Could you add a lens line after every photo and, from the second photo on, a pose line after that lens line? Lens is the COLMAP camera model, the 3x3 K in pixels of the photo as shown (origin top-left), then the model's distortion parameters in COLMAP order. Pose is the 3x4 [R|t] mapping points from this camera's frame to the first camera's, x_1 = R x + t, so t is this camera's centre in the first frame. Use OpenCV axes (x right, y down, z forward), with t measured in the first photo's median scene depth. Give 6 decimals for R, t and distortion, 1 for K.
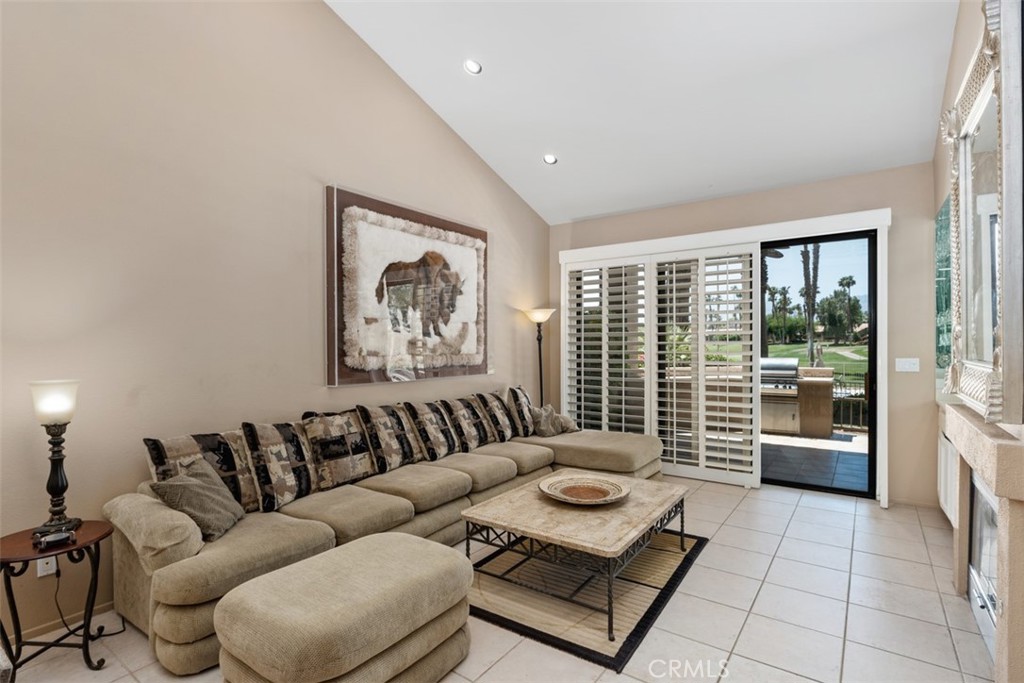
lens RADIAL K [[486.0, 0, 512.2], [0, 486.0, 345.3], [0, 0, 1]] dist [-0.022219, -0.000170]
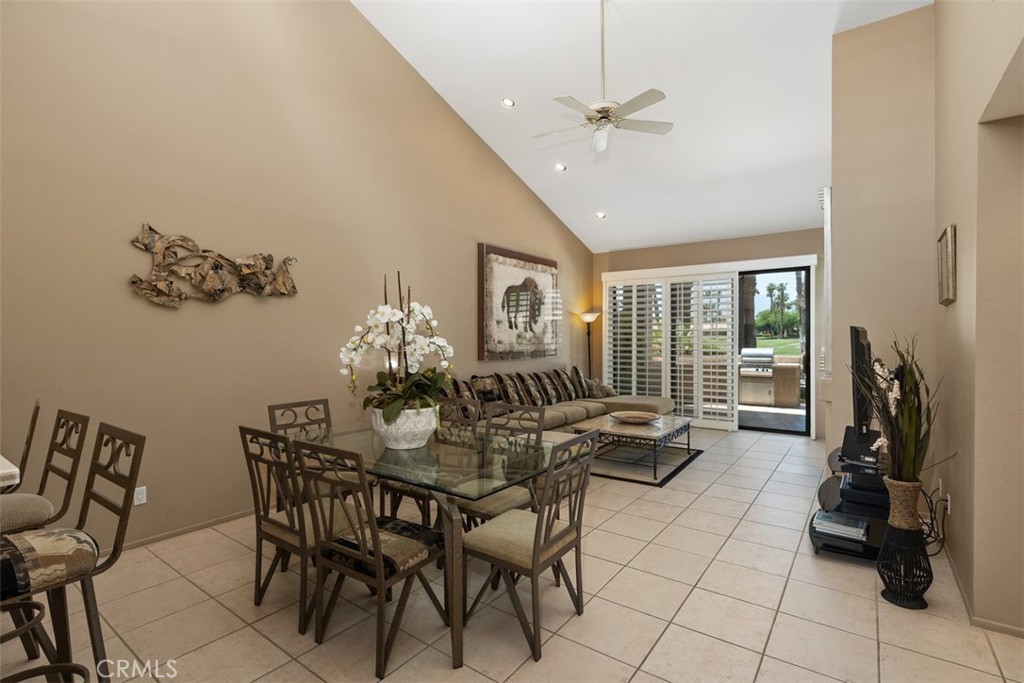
lens RADIAL K [[486.0, 0, 511.5], [0, 486.0, 337.8], [0, 0, 1]] dist [-0.022219, -0.000170]
pose [[0.999994, 0.003372, -0.001015, -0.196123], [-0.003374, 0.999991, -0.002687, 0.004683], [0.001006, 0.002690, 0.999996, -0.512380]]
